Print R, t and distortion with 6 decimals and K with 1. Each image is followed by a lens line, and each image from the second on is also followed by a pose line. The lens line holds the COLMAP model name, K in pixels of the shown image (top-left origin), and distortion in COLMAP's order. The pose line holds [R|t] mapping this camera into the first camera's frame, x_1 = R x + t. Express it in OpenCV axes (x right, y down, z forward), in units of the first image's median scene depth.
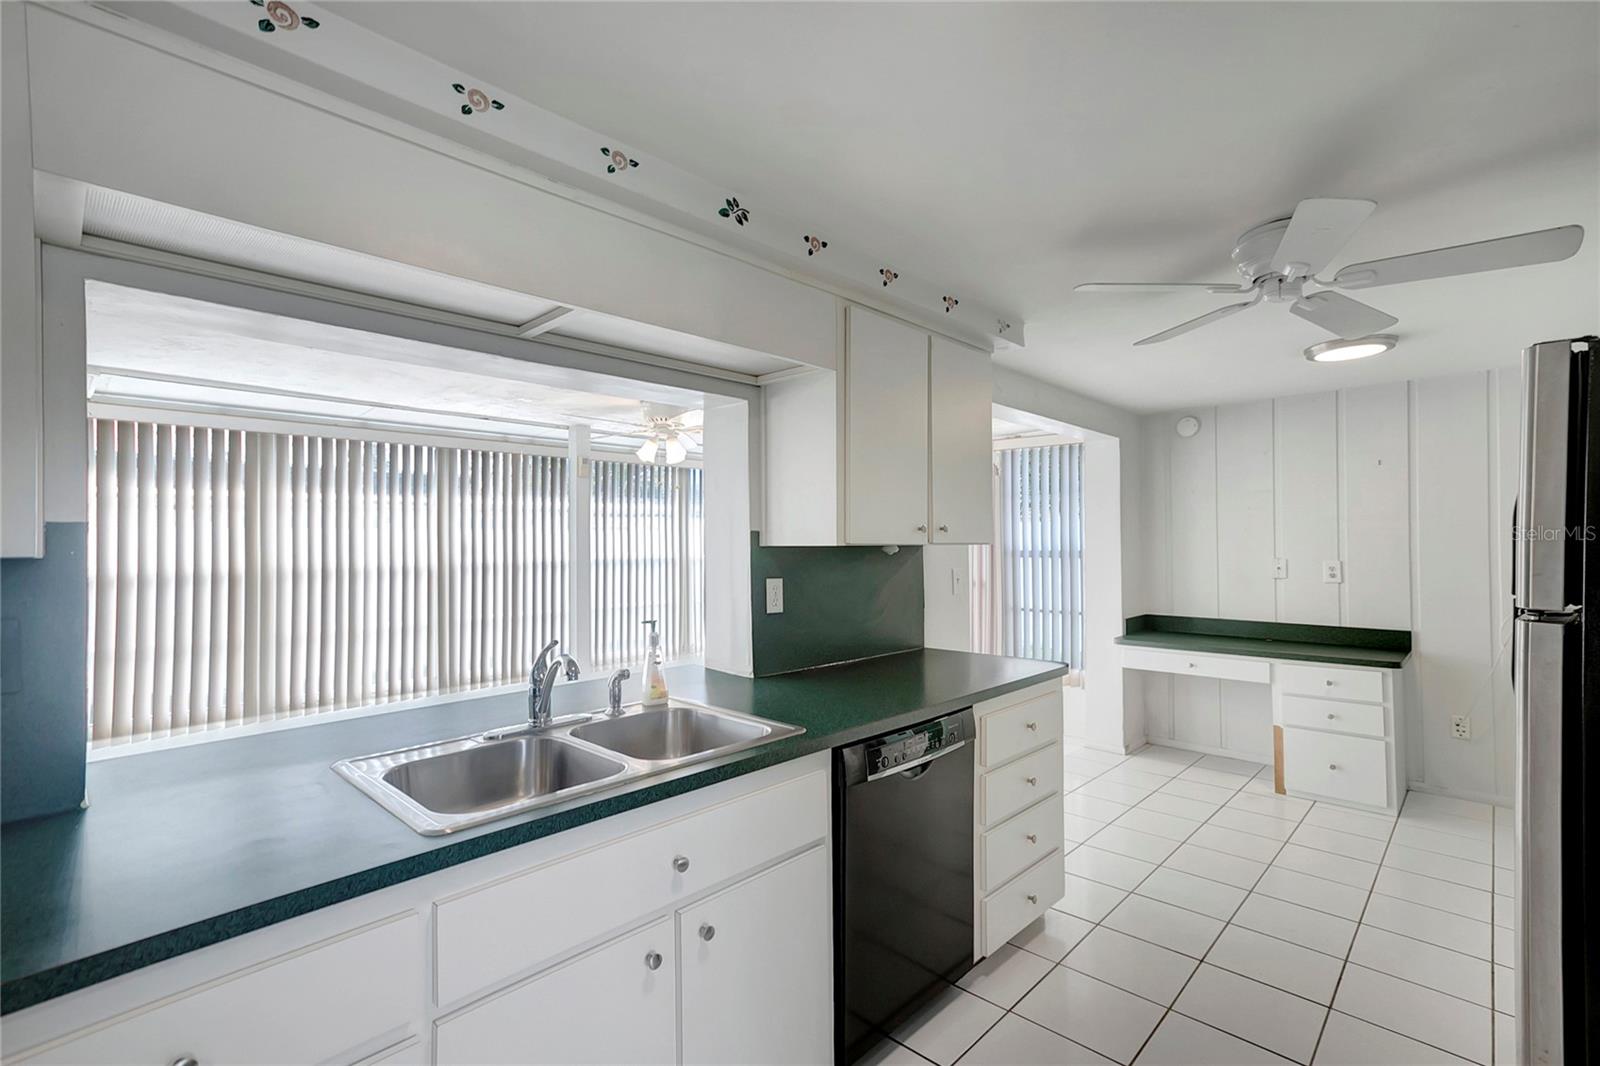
lens RADIAL K [[734.7, 0, 801.6], [0, 734.7, 543.7], [0, 0, 1]] dist [-0.009317, 0.002277]
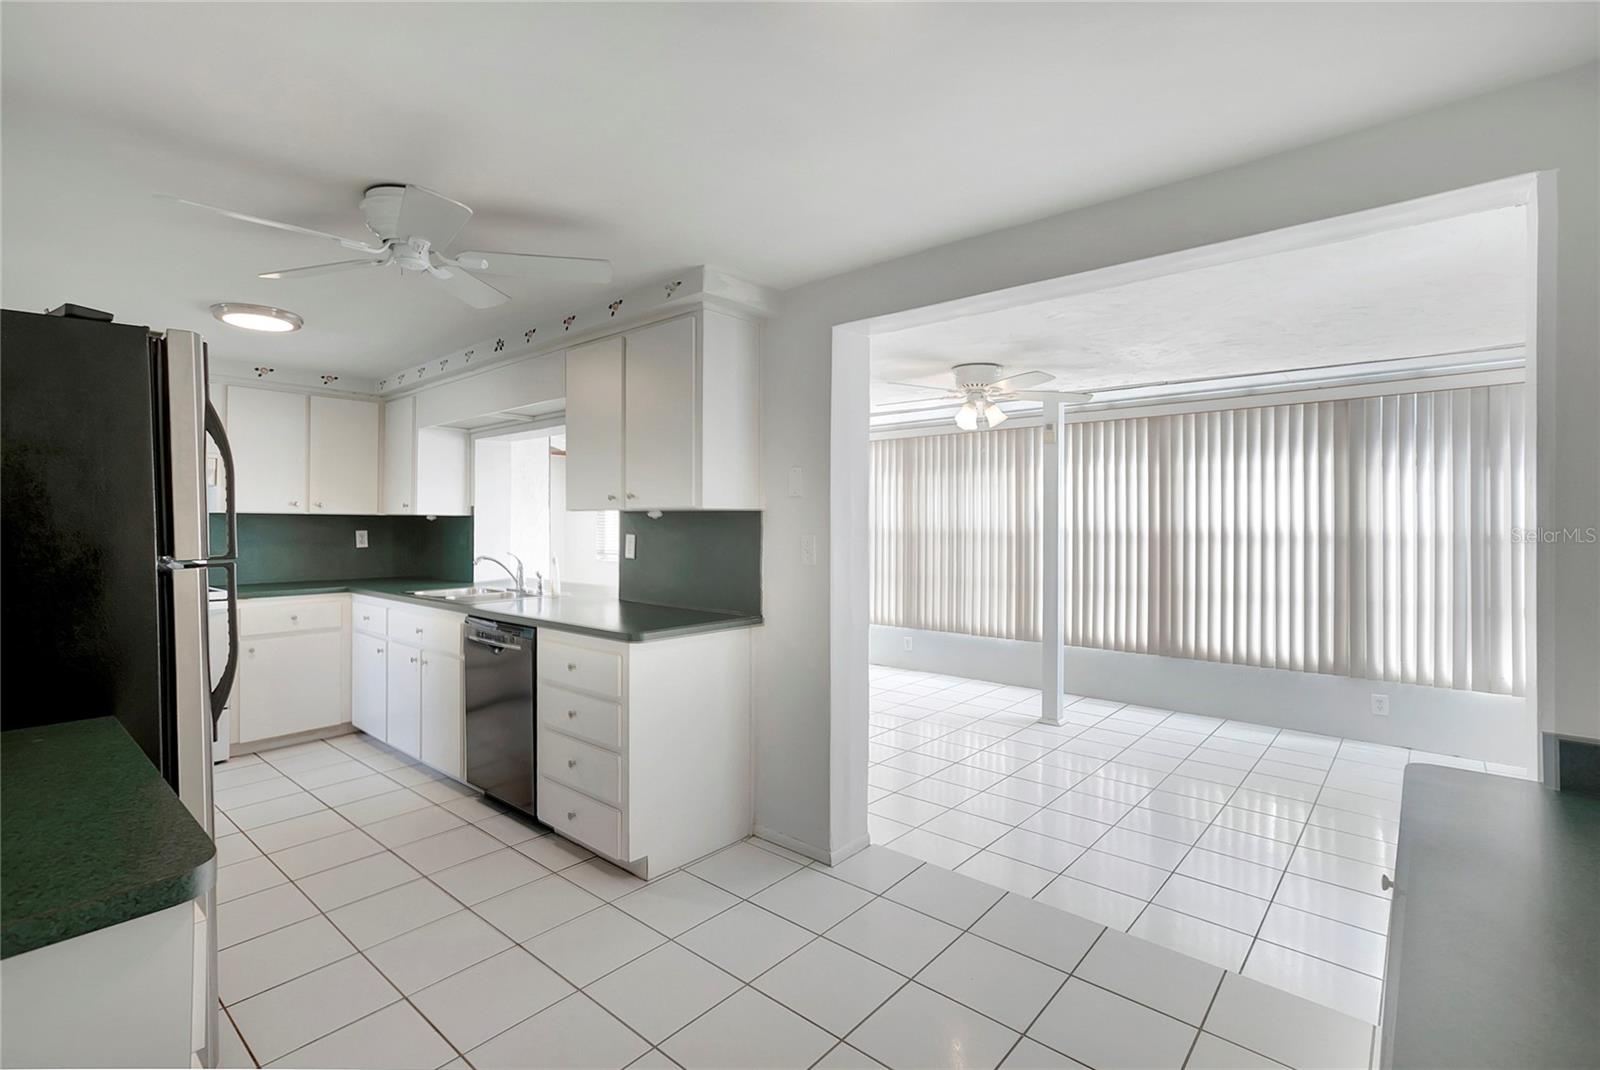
lens RADIAL K [[734.7, 0, 808.5], [0, 734.7, 525.3], [0, 0, 1]] dist [-0.009317, 0.002277]
pose [[0.067172, 0.013135, -0.997655, 0.822220], [0.010887, 0.999844, 0.013896, 0.006885], [0.997682, -0.011795, 0.067019, 0.715709]]
